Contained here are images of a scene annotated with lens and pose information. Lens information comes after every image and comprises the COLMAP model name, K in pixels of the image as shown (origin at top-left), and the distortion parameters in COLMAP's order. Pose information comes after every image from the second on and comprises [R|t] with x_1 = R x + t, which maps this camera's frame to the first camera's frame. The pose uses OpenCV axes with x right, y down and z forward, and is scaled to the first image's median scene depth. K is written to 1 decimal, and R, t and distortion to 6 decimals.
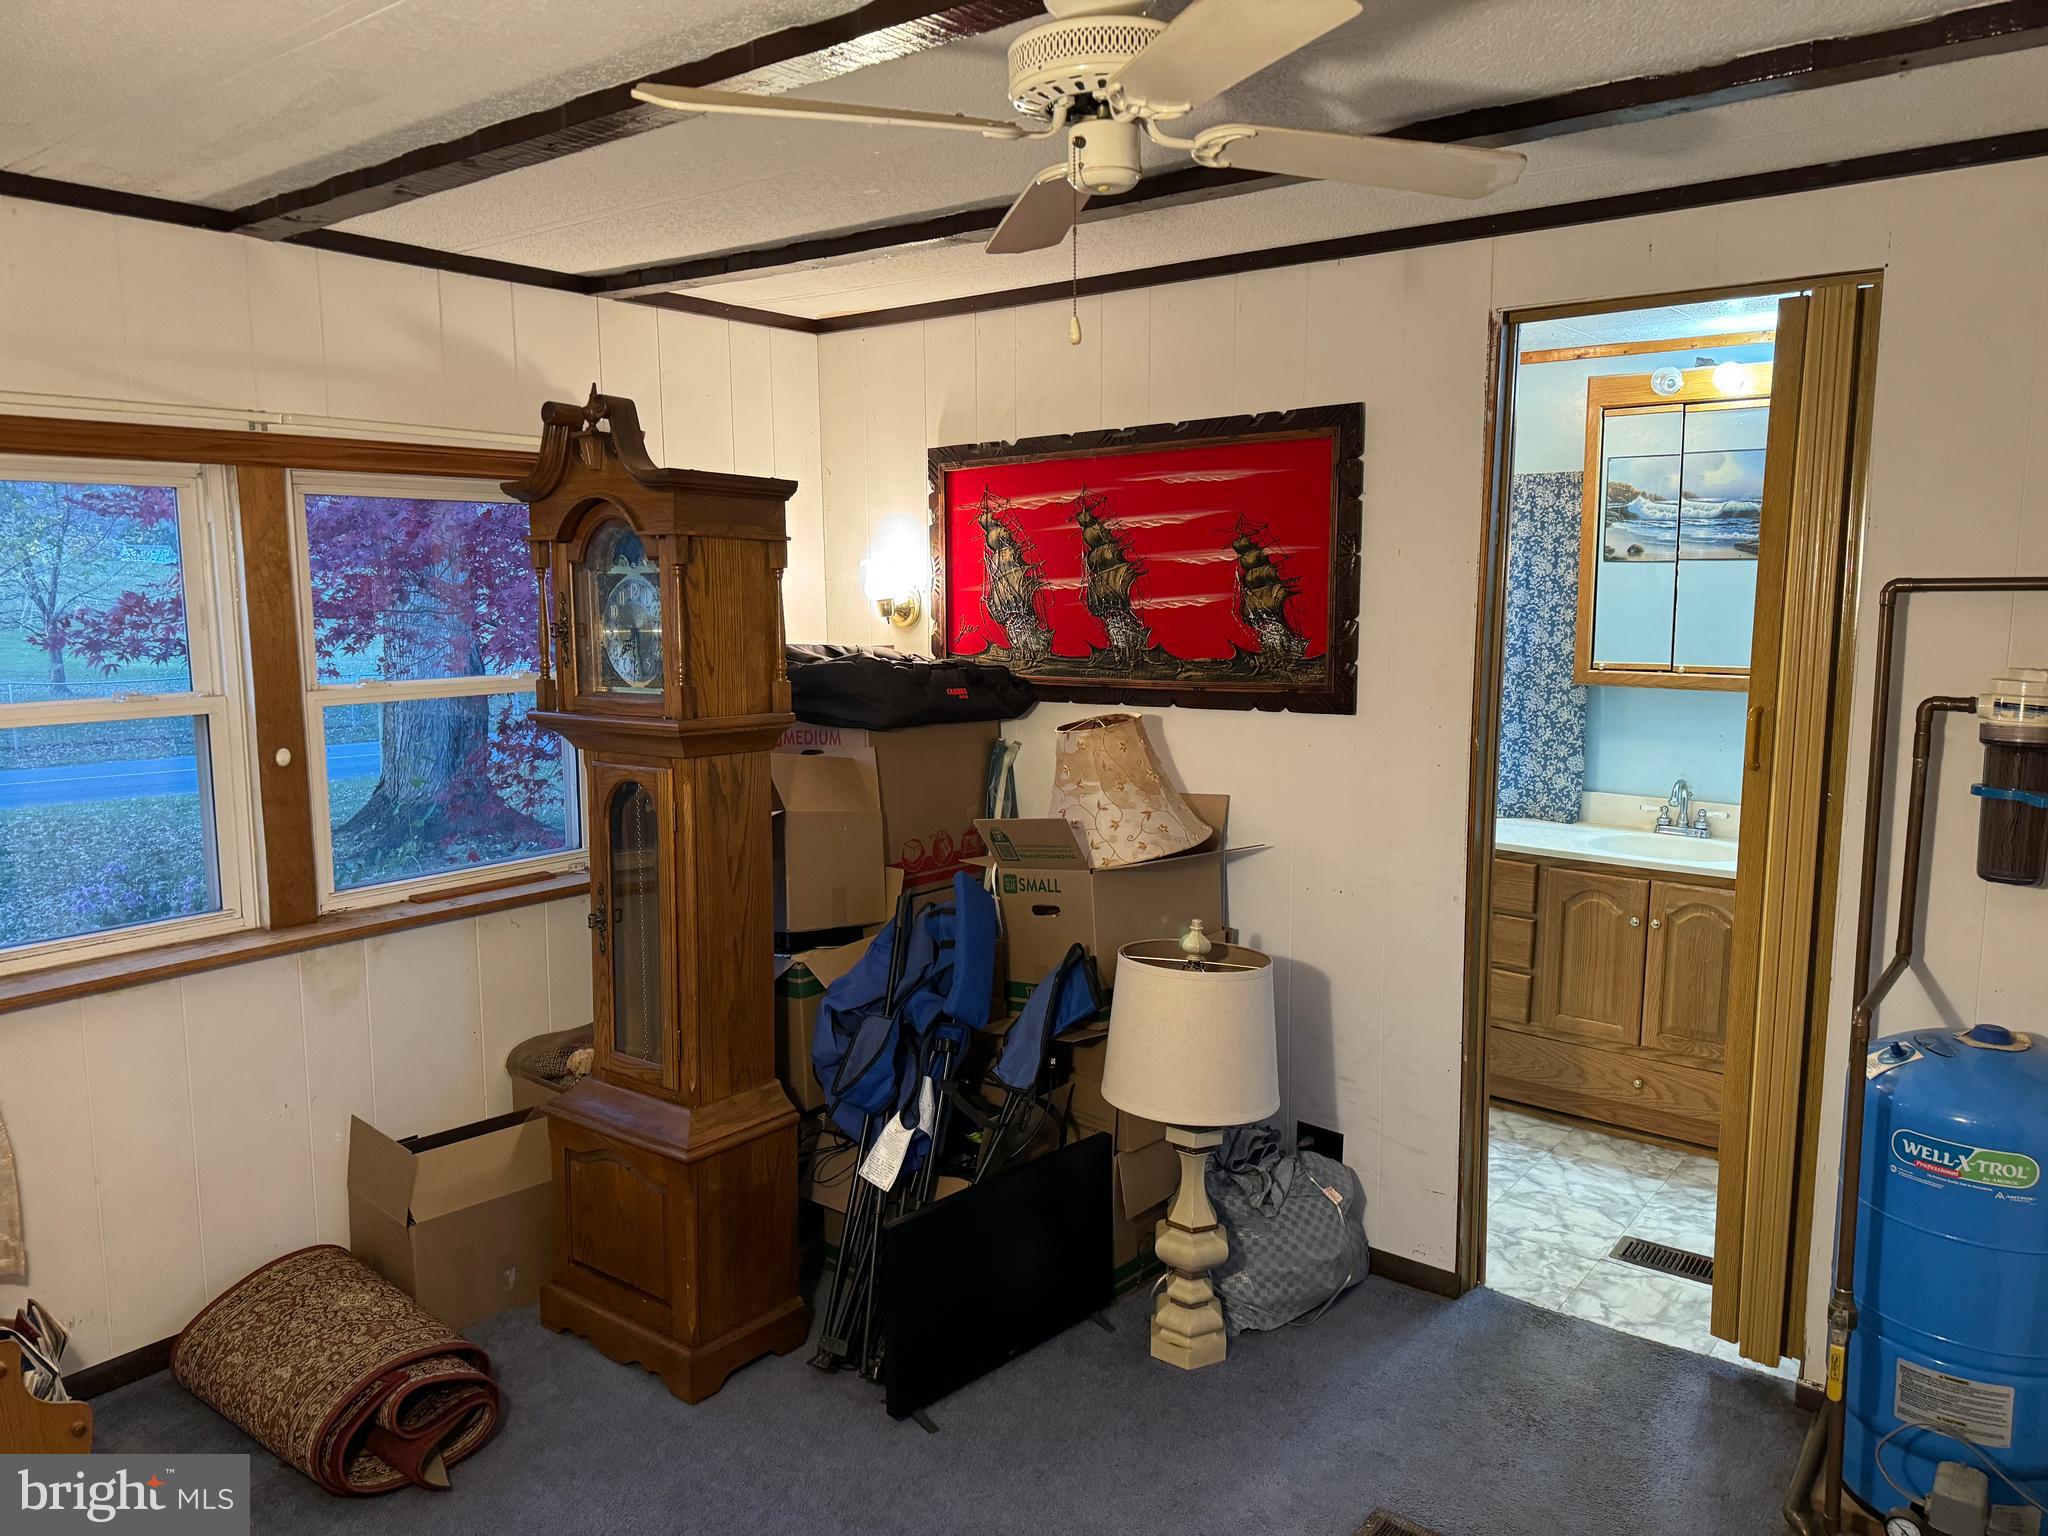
lens RADIAL K [[1444.0, 0, 1027.6], [0, 1444.0, 748.4], [0, 0, 1]] dist [0.077924, -0.073620]
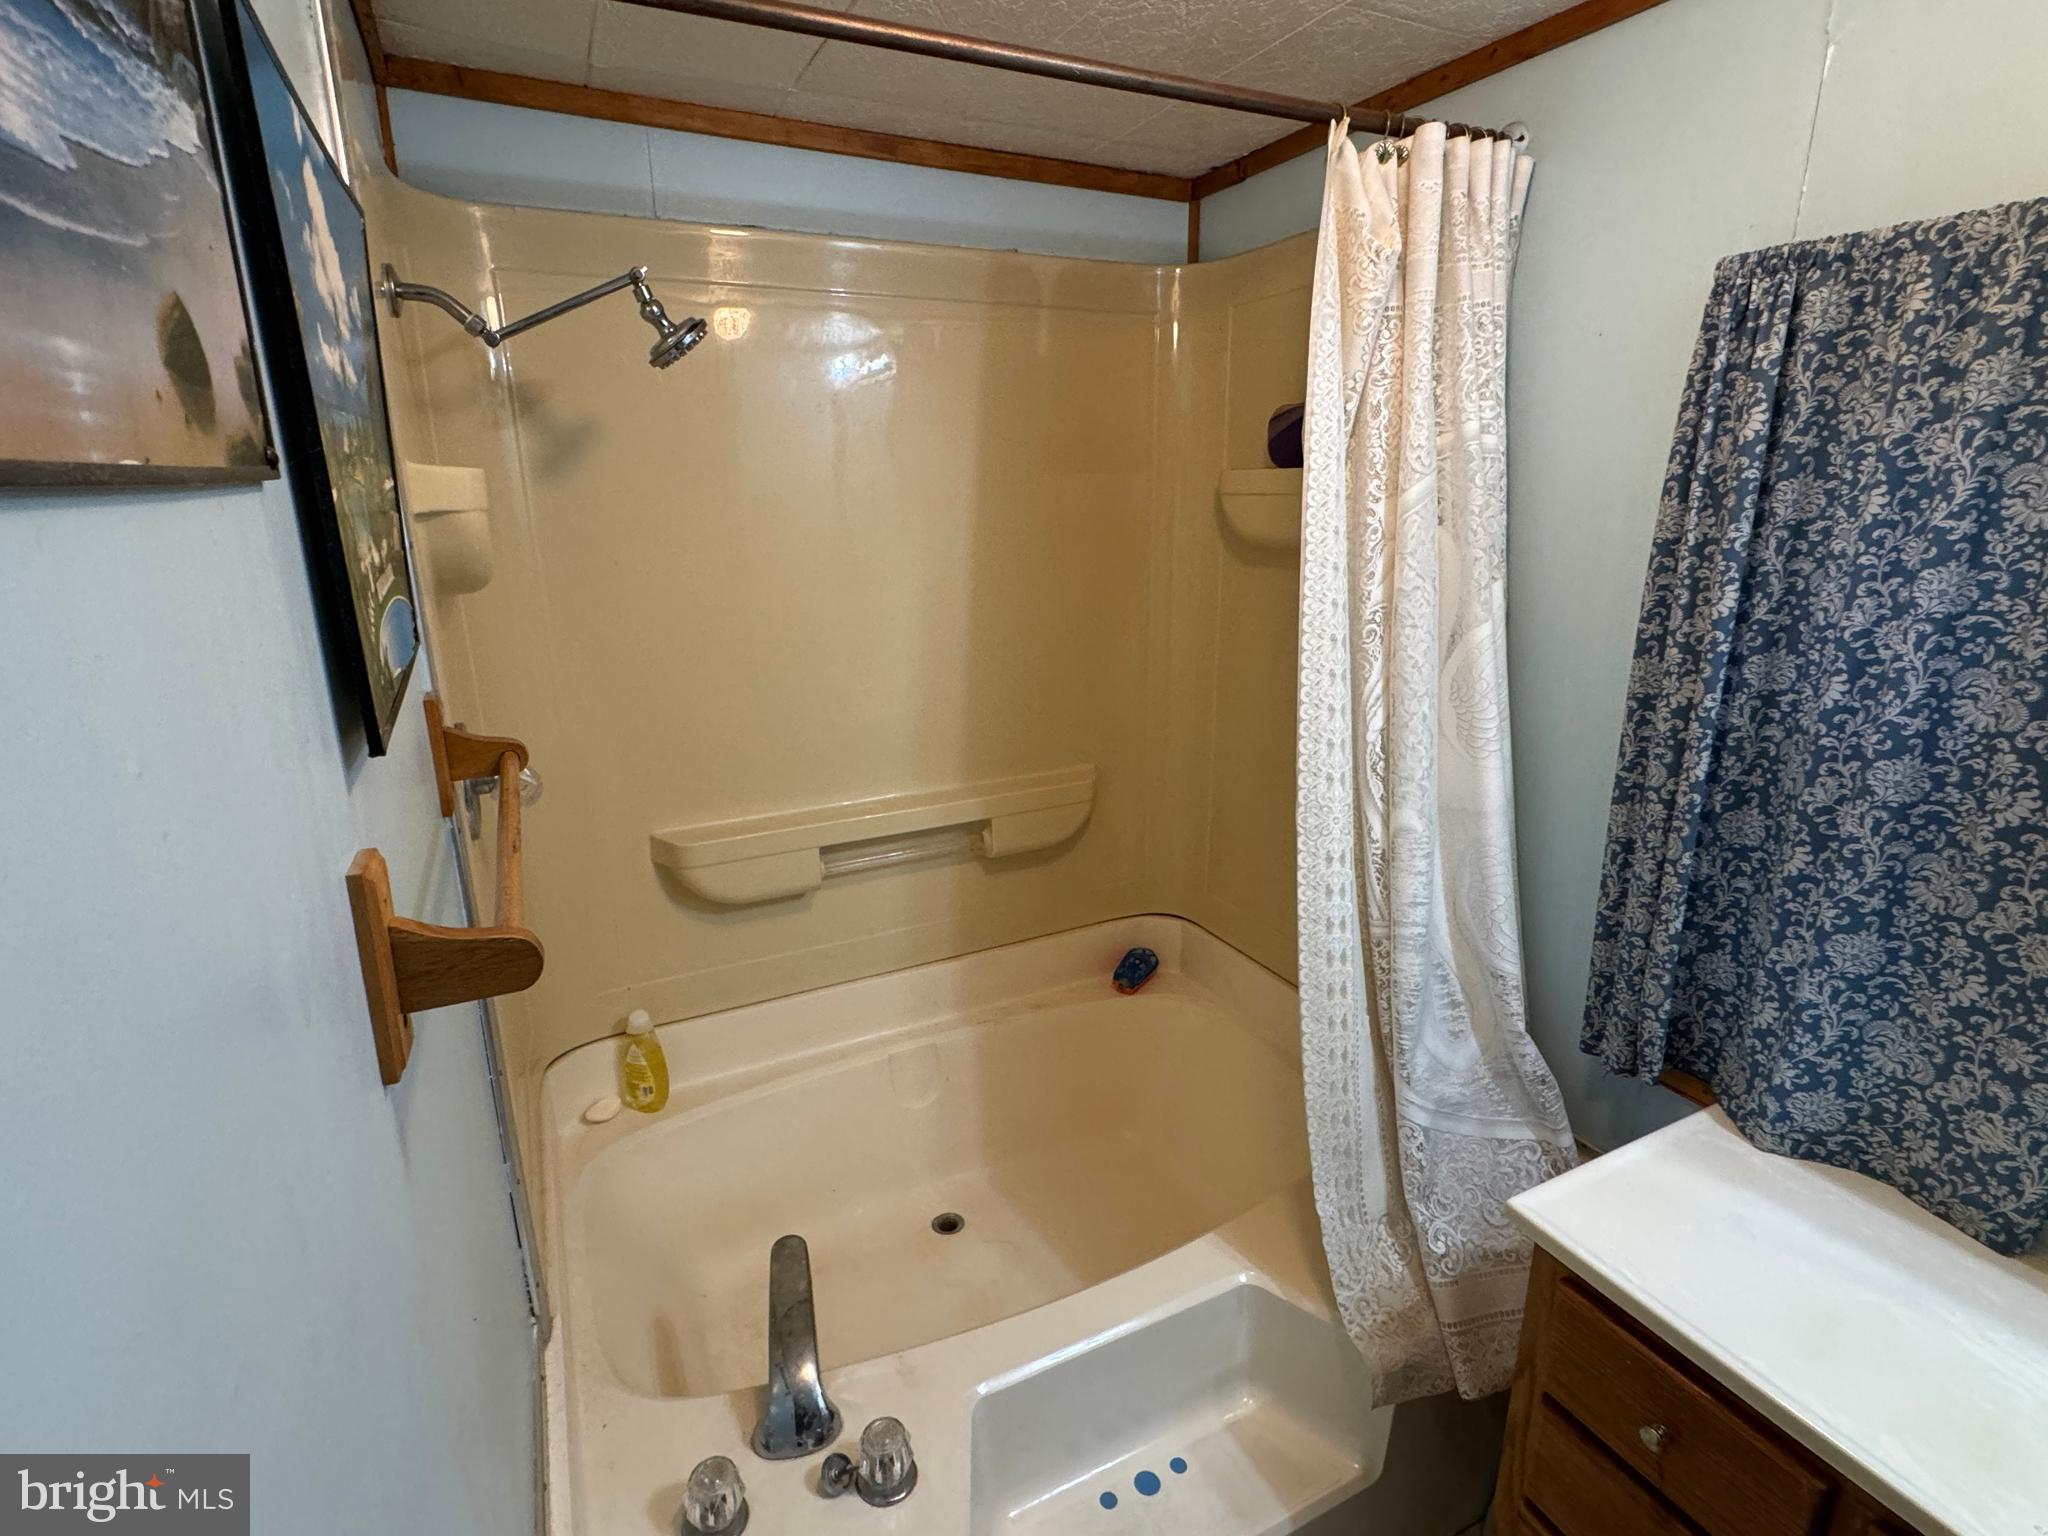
lens RADIAL K [[990.7, 0, 1012.5], [0, 990.7, 751.1], [0, 0, 1]] dist [-0.013866, -0.000901]
pose [[0.897633, 0.105402, -0.427954, 0.248930], [-0.046308, 0.988164, 0.146247, -0.091799], [0.438303, -0.111459, 0.891890, 0.708936]]
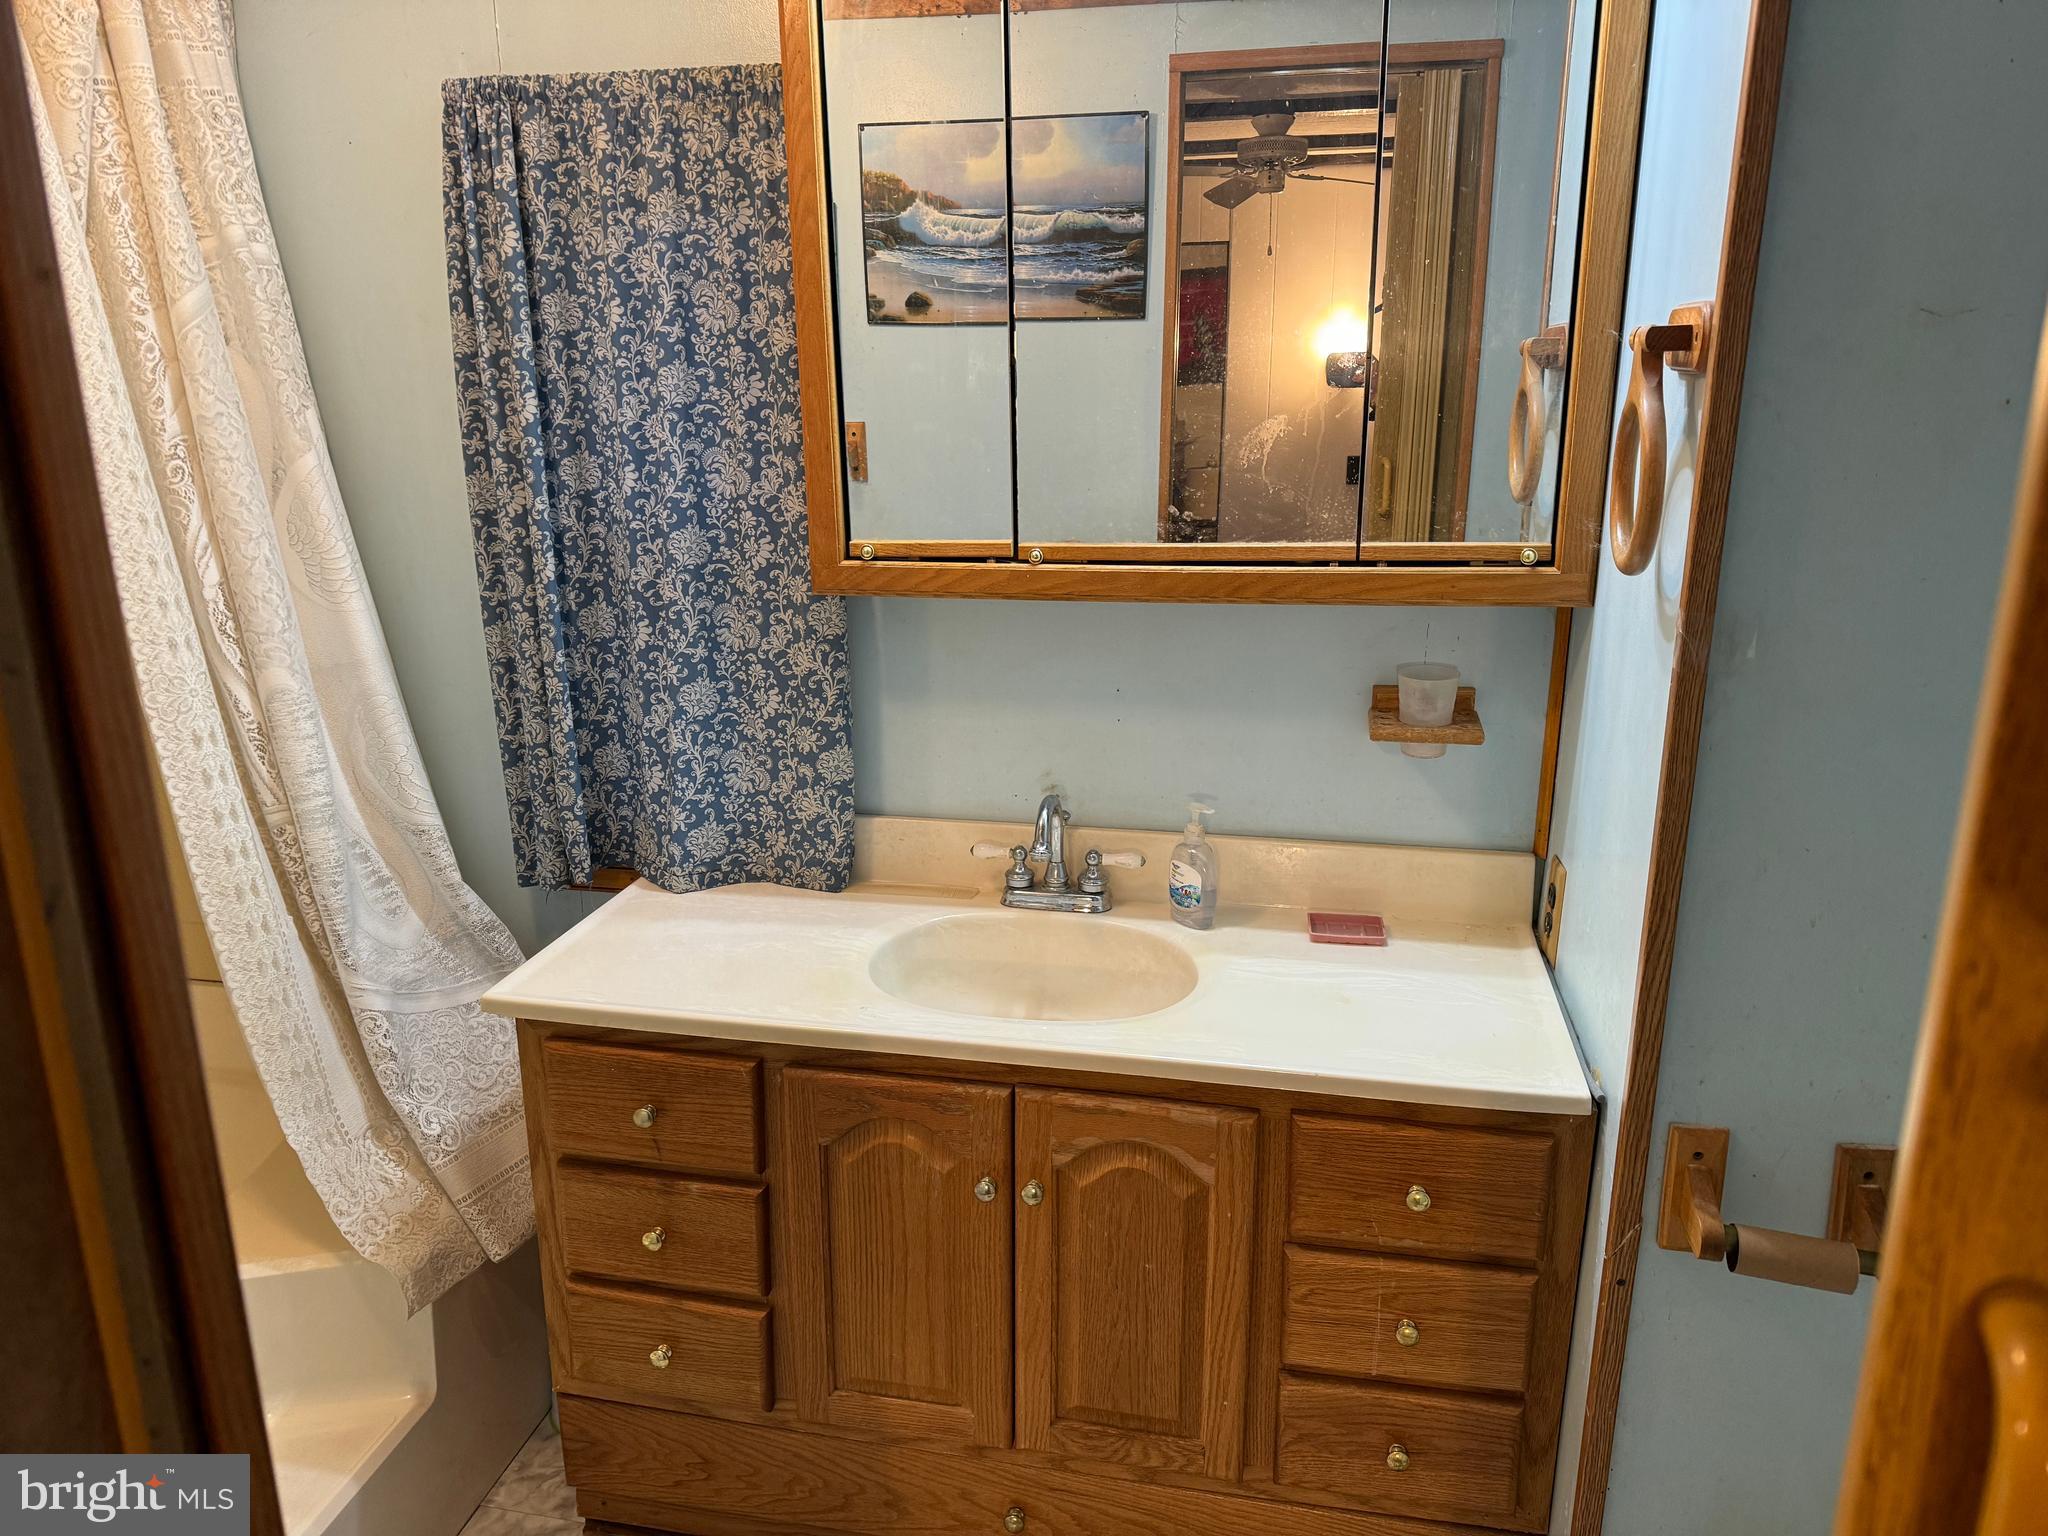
lens RADIAL K [[1444.0, 0, 1020.0], [0, 1444.0, 763.1], [0, 0, 1]] dist [0.077924, -0.073620]
pose [[0.897593, -0.125483, 0.422589, 0.239182], [0.066098, 0.986104, 0.152417, -0.054970], [-0.435842, -0.108876, 0.893414, 0.577826]]
